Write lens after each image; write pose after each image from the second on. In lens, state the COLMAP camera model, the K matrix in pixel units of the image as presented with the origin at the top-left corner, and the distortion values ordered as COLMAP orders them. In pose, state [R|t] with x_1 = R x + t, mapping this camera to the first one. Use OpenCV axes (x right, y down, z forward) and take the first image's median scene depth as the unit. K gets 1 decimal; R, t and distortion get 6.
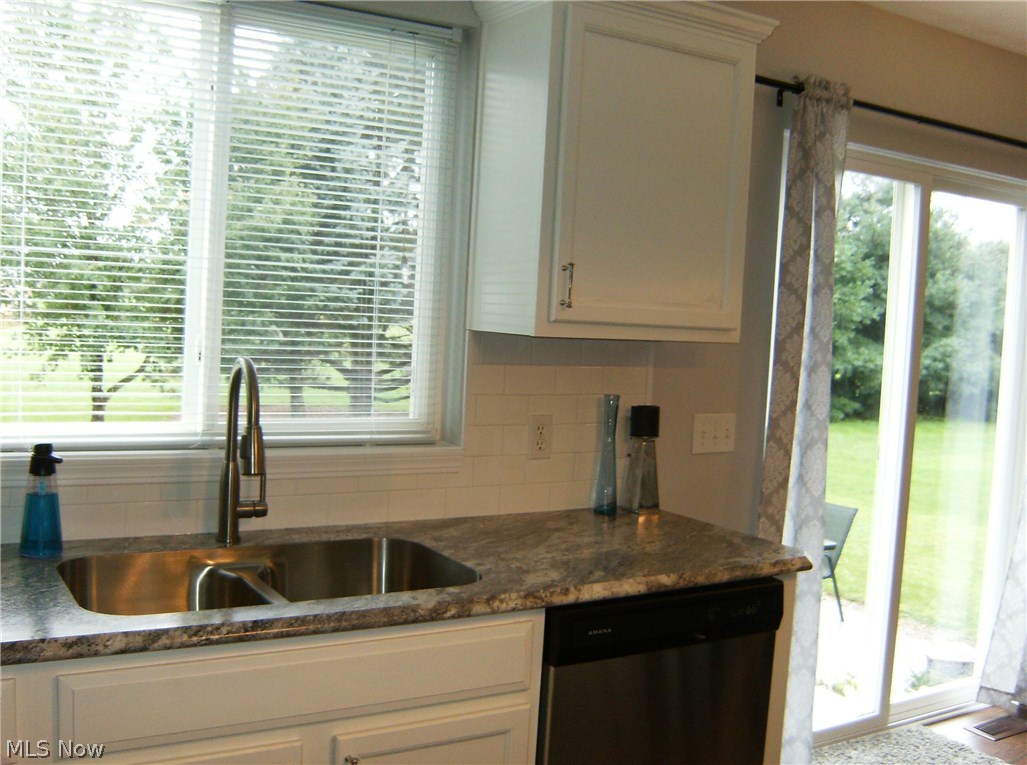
lens RADIAL K [[1049.0, 0, 513.5], [0, 1049.0, 382.5], [0, 0, 1]] dist [-0.108471, 0.021769]
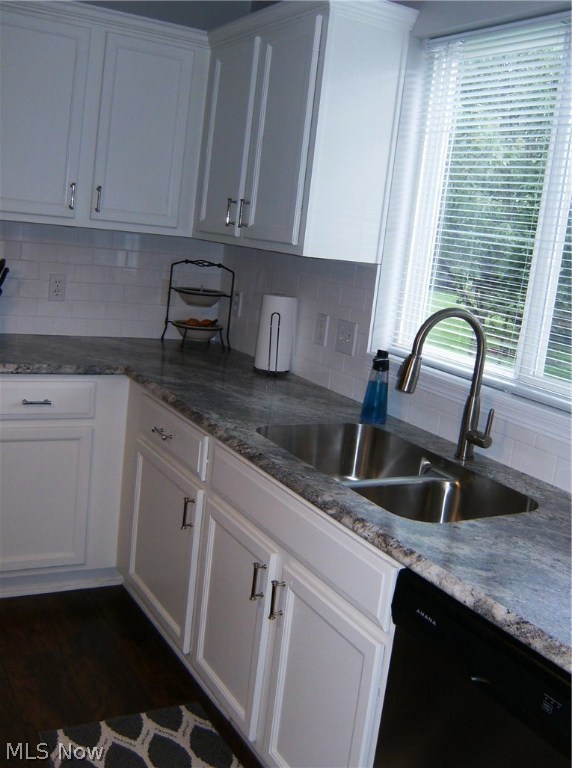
lens RADIAL K [[784.4, 0, 264.3], [0, 784.4, 365.6], [0, 0, 1]] dist [-0.108471, 0.021769]
pose [[-0.038489, 0.116245, -0.992475, 0.734187], [-0.177017, 0.976709, 0.121263, -0.028766], [0.983455, 0.180352, -0.017015, 0.847743]]
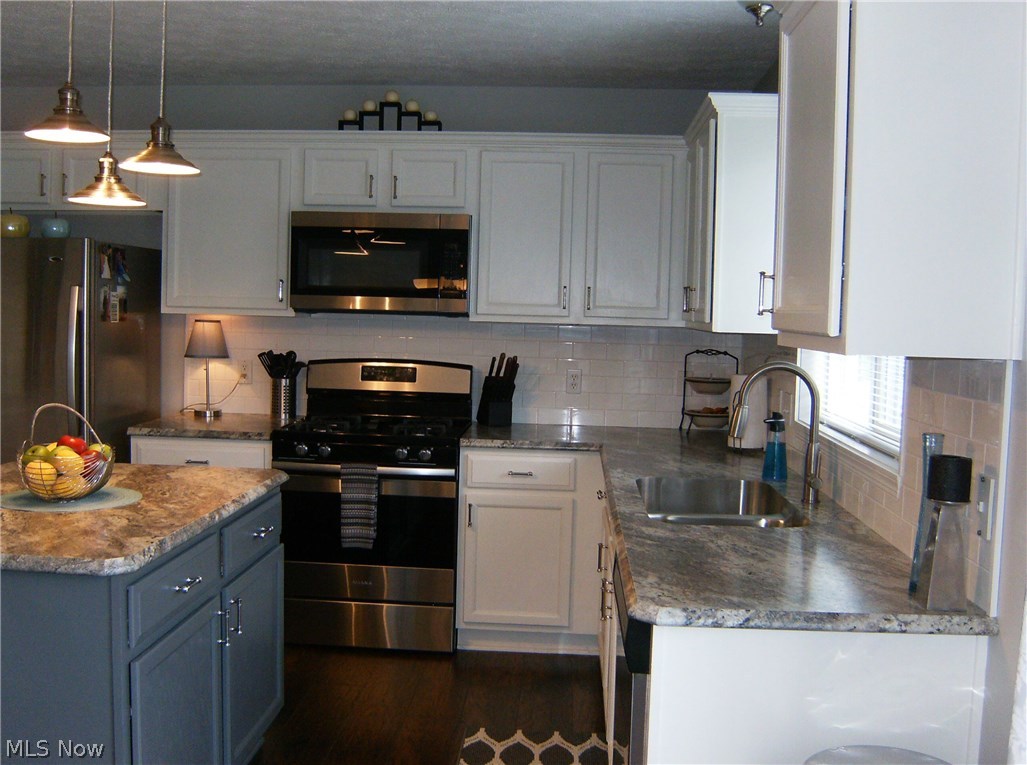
lens RADIAL K [[1049.0, 0, 513.5], [0, 1049.0, 382.5], [0, 0, 1]] dist [-0.108471, 0.021769]
pose [[-0.563638, -0.007406, -0.825989, 1.185370], [-0.109842, 0.991751, 0.066062, -0.054759], [0.818686, 0.127963, -0.559802, 1.606405]]
